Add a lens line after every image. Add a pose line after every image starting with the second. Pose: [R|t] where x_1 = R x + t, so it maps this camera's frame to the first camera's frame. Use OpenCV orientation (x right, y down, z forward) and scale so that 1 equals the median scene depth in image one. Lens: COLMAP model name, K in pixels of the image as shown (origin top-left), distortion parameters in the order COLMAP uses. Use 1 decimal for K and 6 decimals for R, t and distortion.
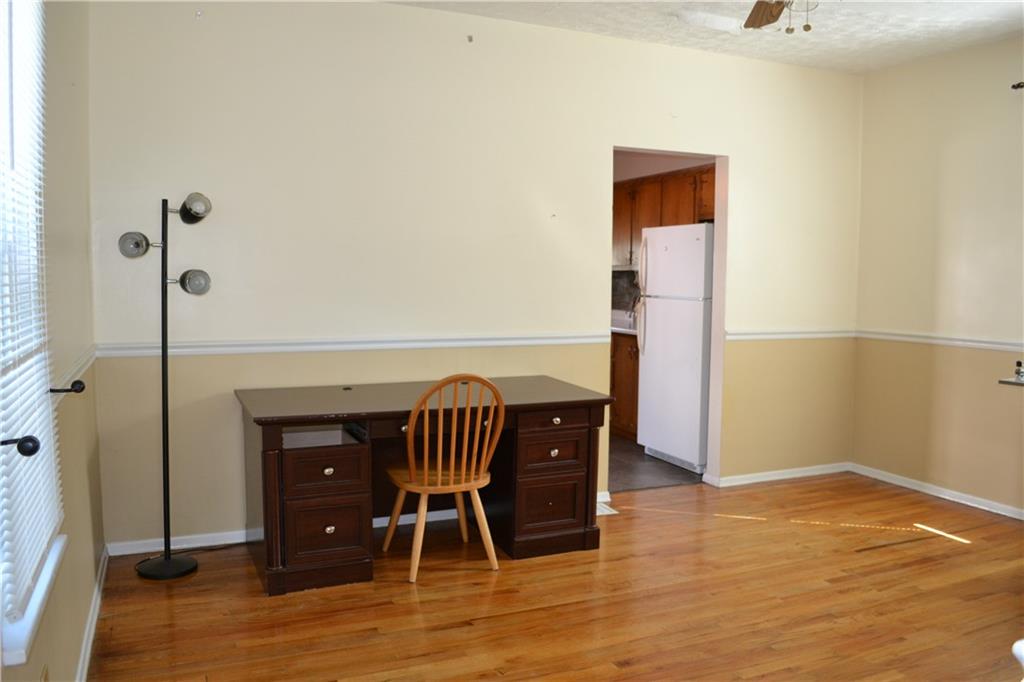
lens RADIAL K [[816.1, 0, 504.4], [0, 816.1, 343.0], [0, 0, 1]] dist [-0.085284, 0.015737]
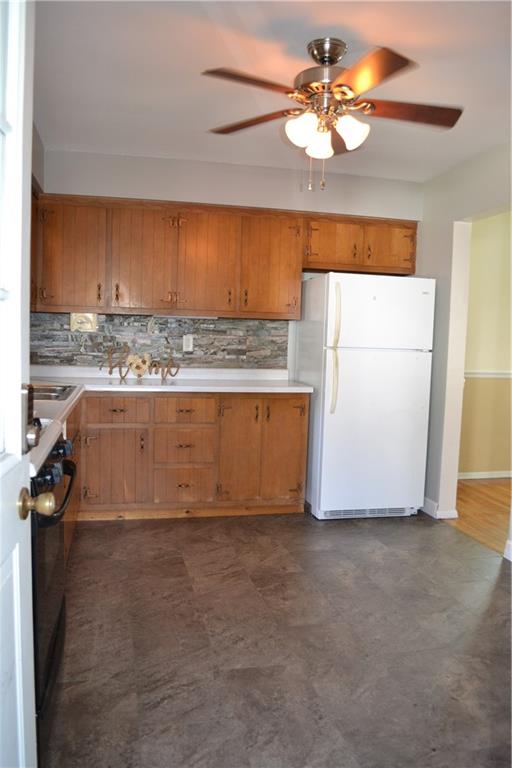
lens RADIAL K [[612.1, 0, 253.5], [0, 612.1, 398.5], [0, 0, 1]] dist [-0.085284, 0.015737]
pose [[0.181314, -0.099419, 0.978387, -0.828327], [0.056182, 0.994299, 0.090624, -0.111065], [-0.981819, 0.038536, 0.185866, 1.558047]]
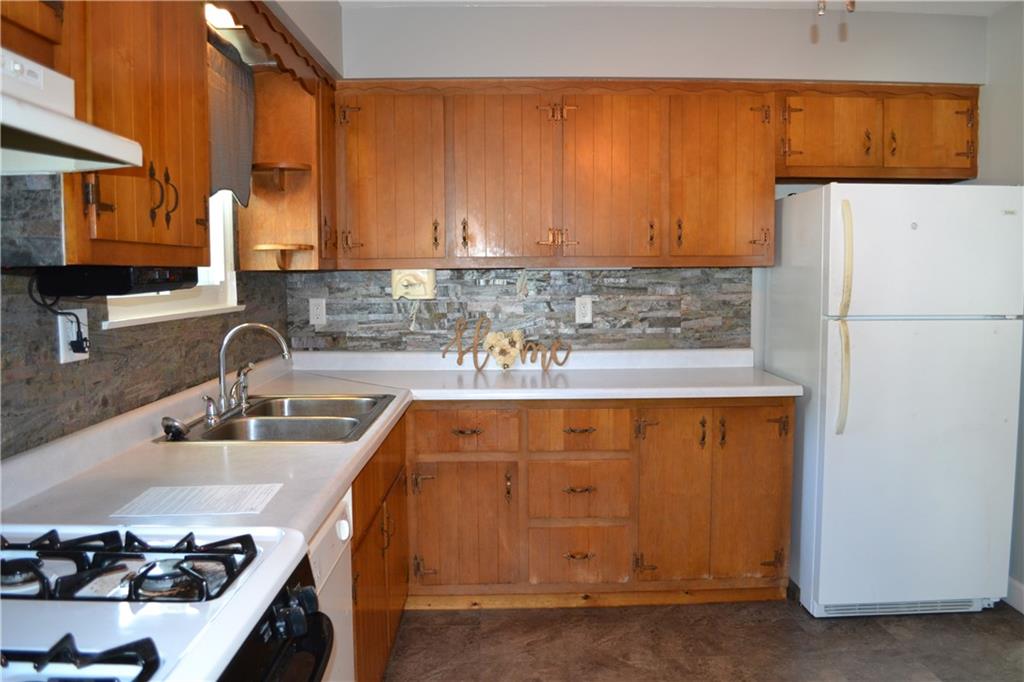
lens RADIAL K [[816.1, 0, 521.3], [0, 816.1, 343.8], [0, 0, 1]] dist [-0.085284, 0.015737]
pose [[0.366554, -0.091986, 0.925838, -0.589677], [0.088862, 0.994013, 0.063578, -0.147680], [-0.926143, 0.058967, 0.372534, 1.614109]]
